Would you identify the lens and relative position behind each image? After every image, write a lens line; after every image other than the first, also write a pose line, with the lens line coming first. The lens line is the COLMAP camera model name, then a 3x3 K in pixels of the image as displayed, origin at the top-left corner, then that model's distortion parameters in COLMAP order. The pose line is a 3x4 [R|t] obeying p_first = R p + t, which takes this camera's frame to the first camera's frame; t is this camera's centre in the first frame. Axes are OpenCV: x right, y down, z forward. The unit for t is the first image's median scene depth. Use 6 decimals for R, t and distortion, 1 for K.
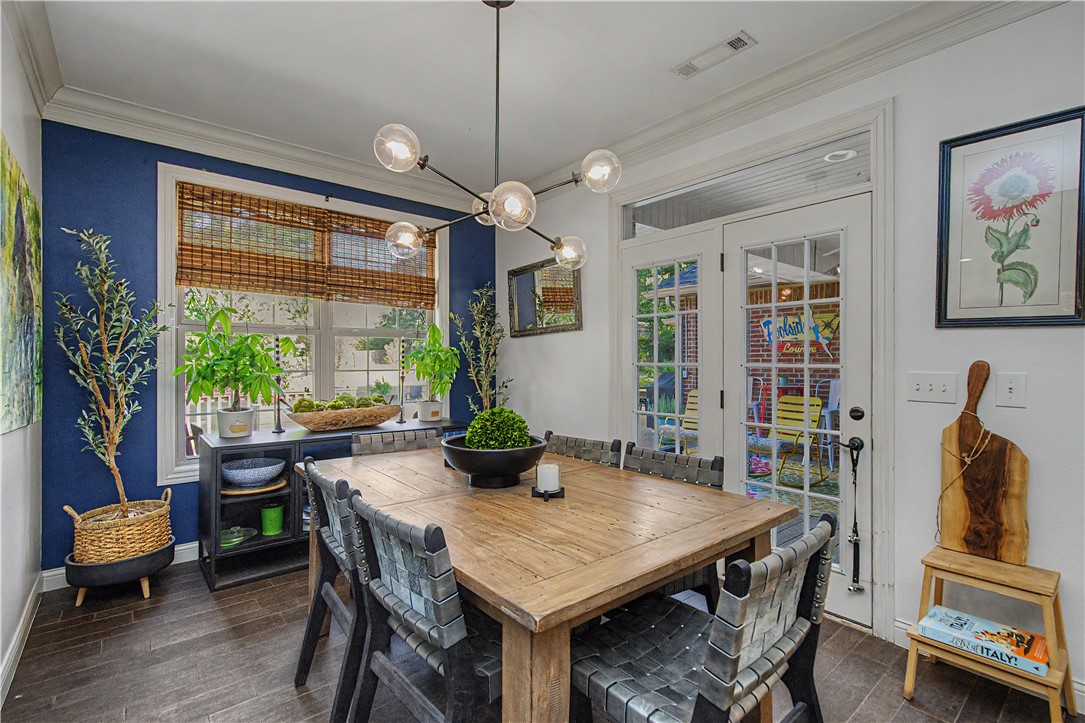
lens RADIAL K [[494.2, 0, 548.5], [0, 494.2, 360.4], [0, 0, 1]] dist [-0.003652, 0.001764]
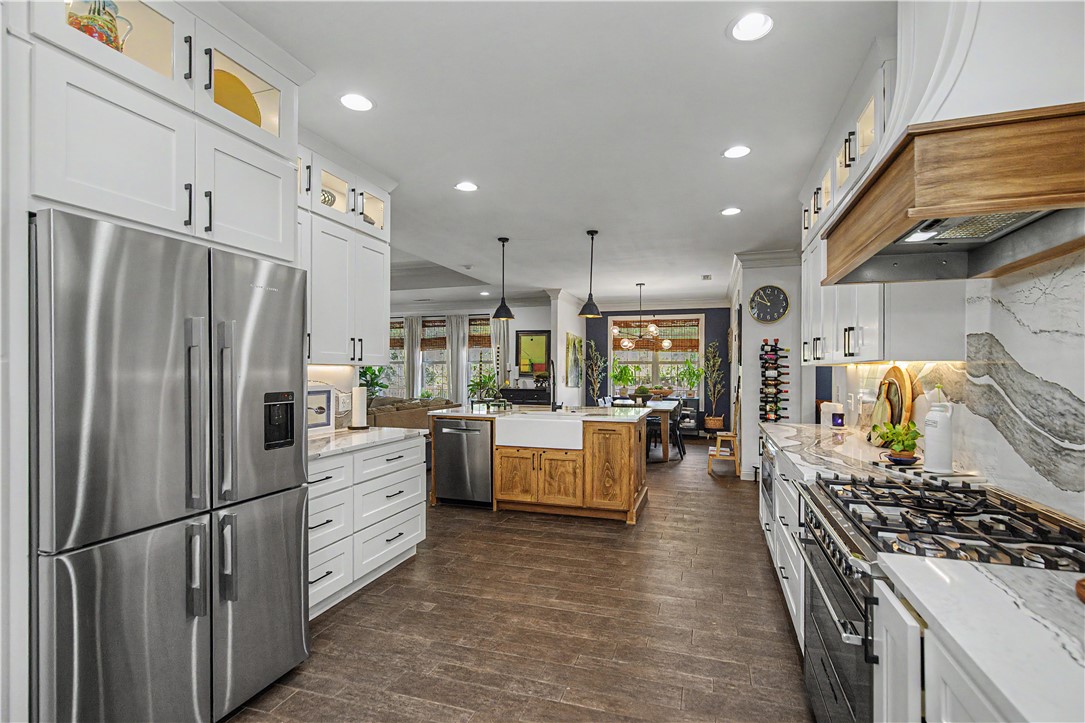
lens RADIAL K [[494.2, 0, 557.5], [0, 494.2, 369.5], [0, 0, 1]] dist [-0.003652, 0.001764]
pose [[0.539575, 0.002376, -0.841934, 2.322976], [-0.005973, 0.999982, -0.001006, -0.022435], [0.841916, 0.005571, 0.539579, -1.412567]]
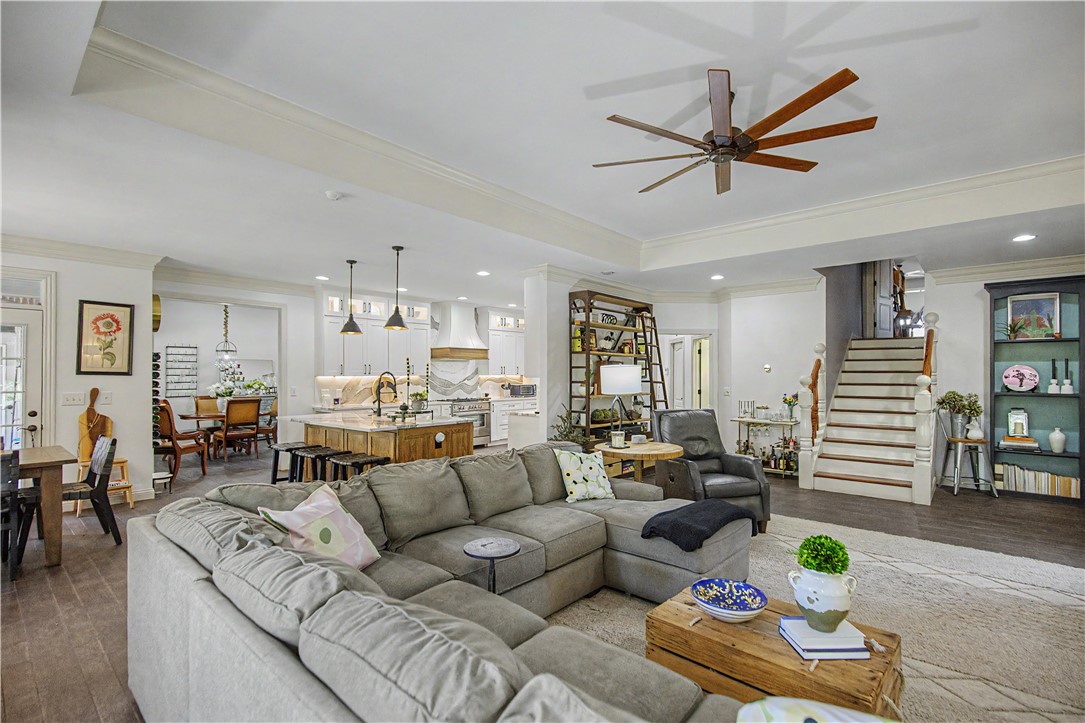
lens RADIAL K [[494.2, 0, 549.4], [0, 494.2, 365.1], [0, 0, 1]] dist [-0.003652, 0.001764]
pose [[-0.157502, 0.017865, 0.987357, -1.658395], [0.004250, 0.999839, -0.017413, -0.049774], [-0.987509, 0.001453, -0.157553, -0.774408]]
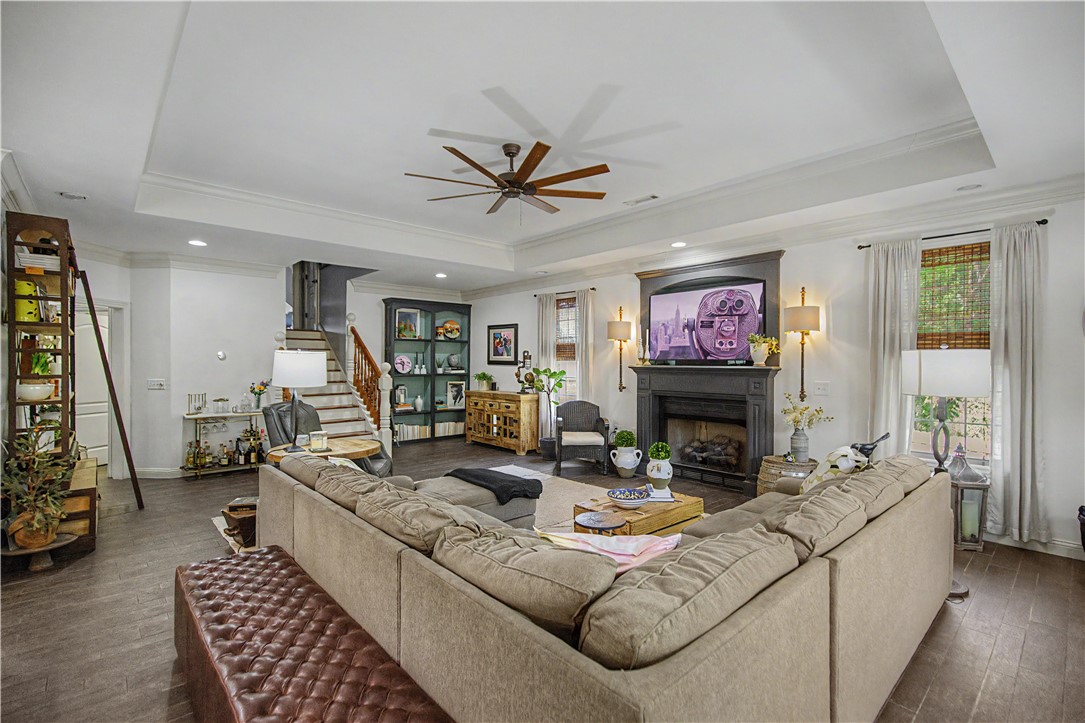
lens RADIAL K [[494.2, 0, 558.0], [0, 494.2, 363.8], [0, 0, 1]] dist [-0.003652, 0.001764]
pose [[-0.998619, 0.001554, -0.052522, -0.638832], [0.001044, 0.999952, 0.009729, -0.056475], [0.052535, 0.009661, -0.998572, 0.145104]]
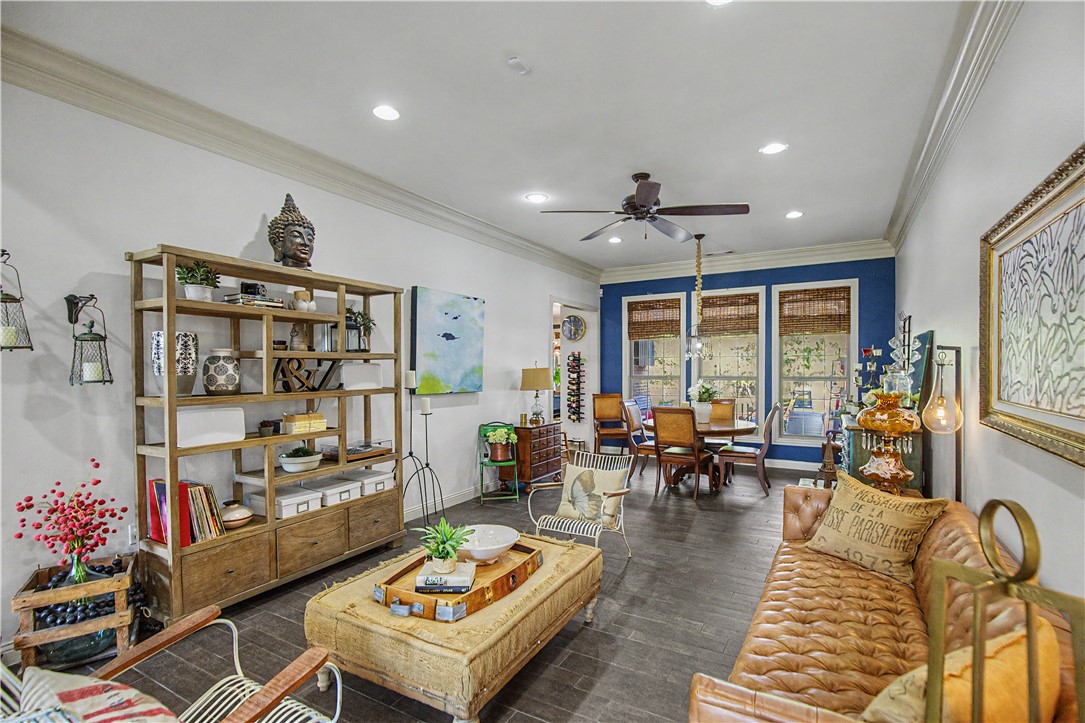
lens RADIAL K [[494.2, 0, 561.0], [0, 494.2, 375.6], [0, 0, 1]] dist [-0.003652, 0.001764]
pose [[0.358293, 0.015226, -0.933485, 4.033453], [-0.000580, 0.999870, 0.016086, -0.065545], [0.933609, -0.005222, 0.358256, -0.615878]]
